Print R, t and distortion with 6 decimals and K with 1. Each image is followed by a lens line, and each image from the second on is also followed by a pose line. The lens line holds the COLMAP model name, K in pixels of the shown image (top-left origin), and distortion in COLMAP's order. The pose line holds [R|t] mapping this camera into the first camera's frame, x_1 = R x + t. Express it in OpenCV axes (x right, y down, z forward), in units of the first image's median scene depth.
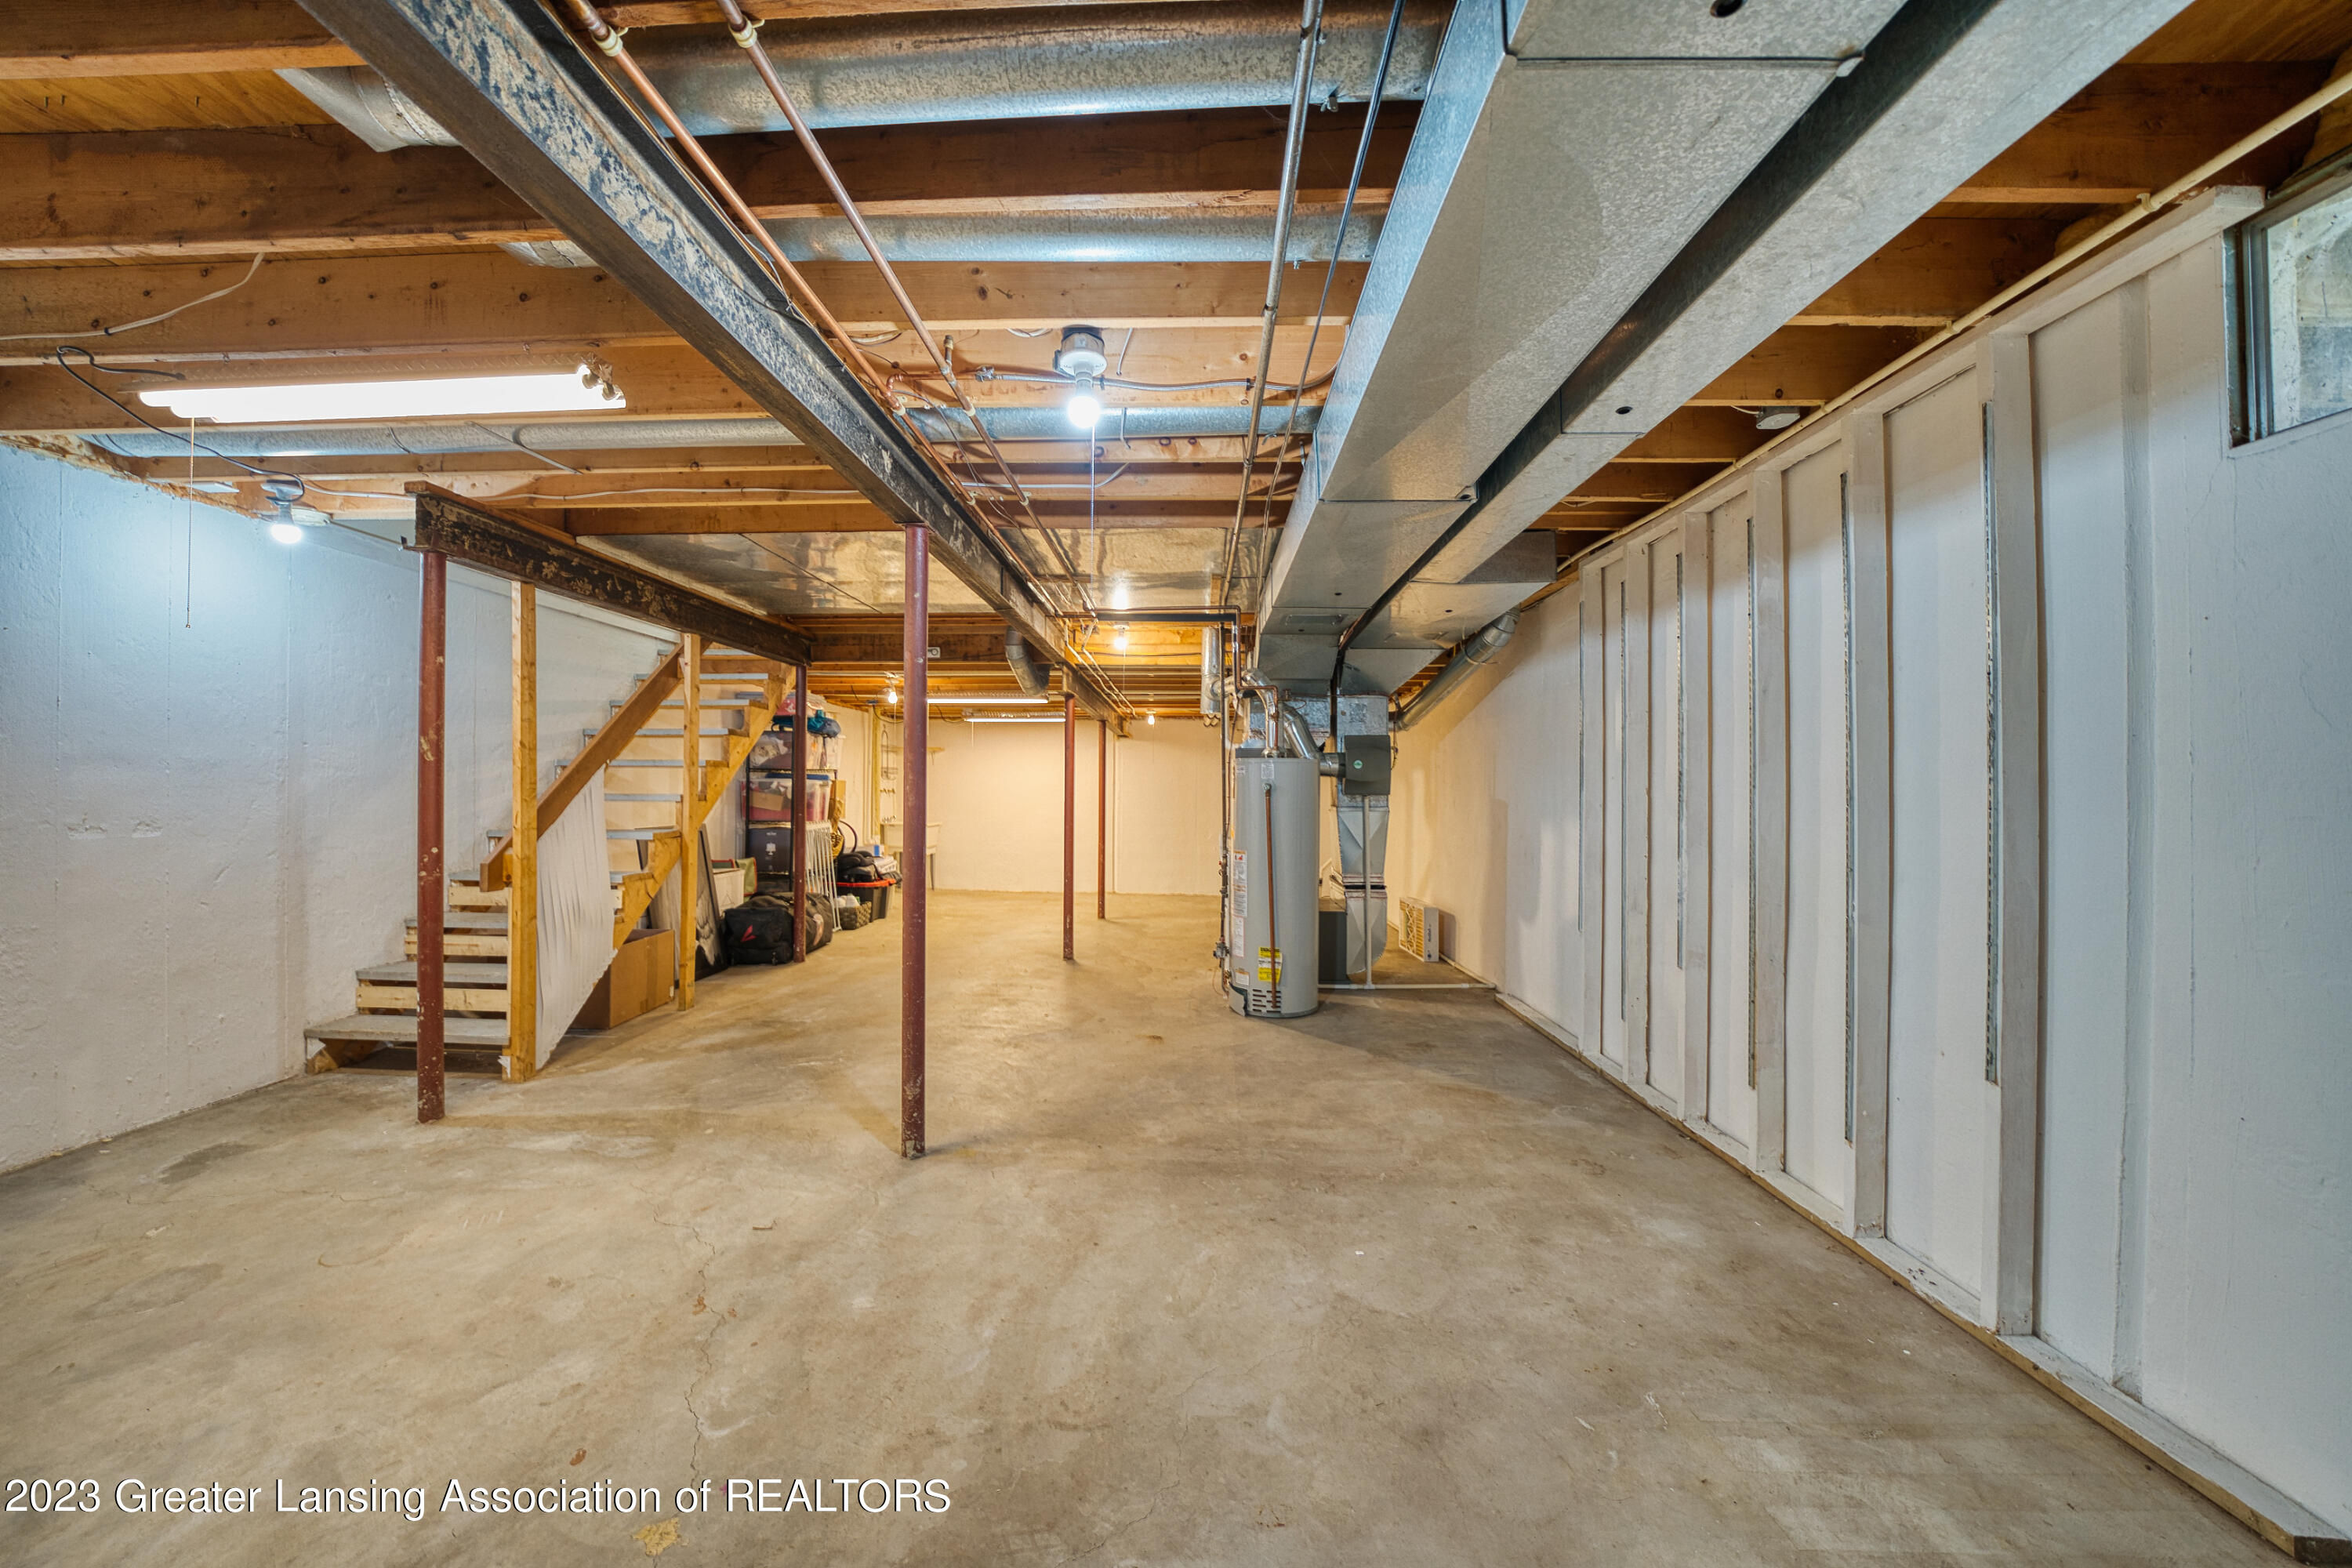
lens RADIAL K [[817.2, 0, 1176.0], [0, 817.2, 784.0], [0, 0, 1]] dist [-0.000268, -0.000010]
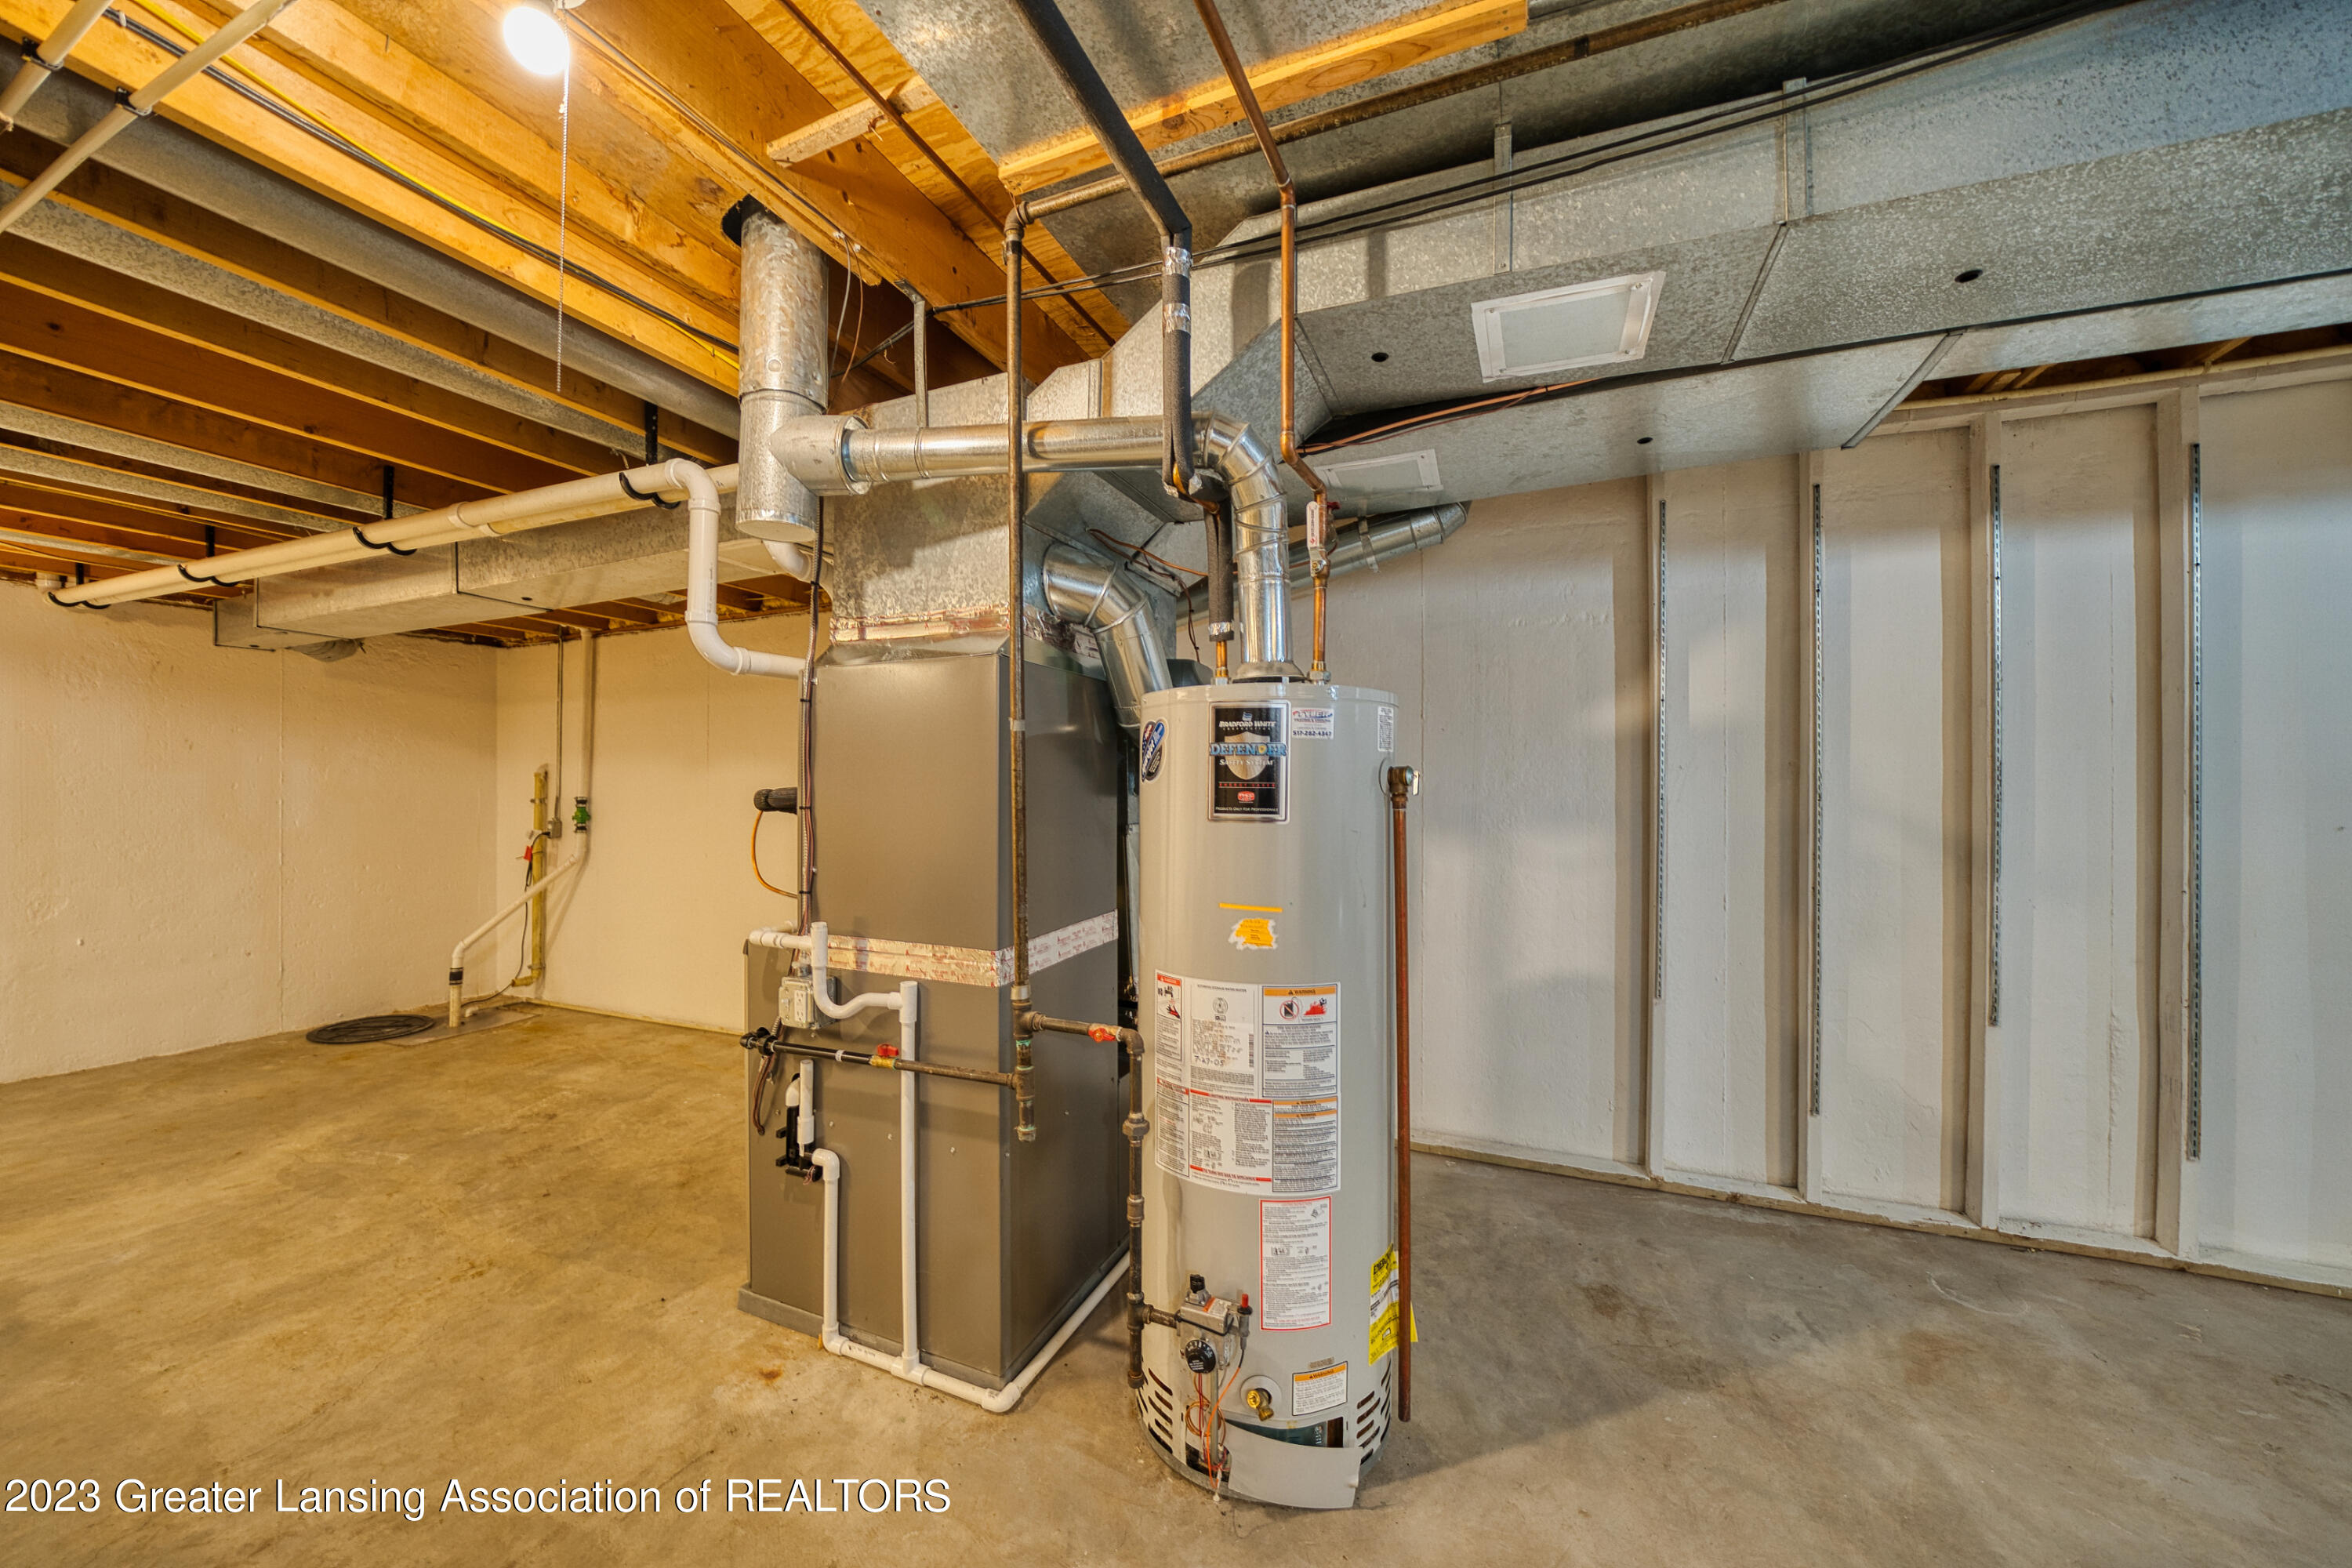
lens RADIAL K [[817.2, 0, 1176.0], [0, 817.2, 784.0], [0, 0, 1]] dist [-0.000268, -0.000010]
pose [[0.353618, 0.002071, 0.935388, -0.298804], [-0.005186, 0.999987, -0.000253, -0.003200], [-0.935376, -0.004762, 0.353624, 1.158718]]
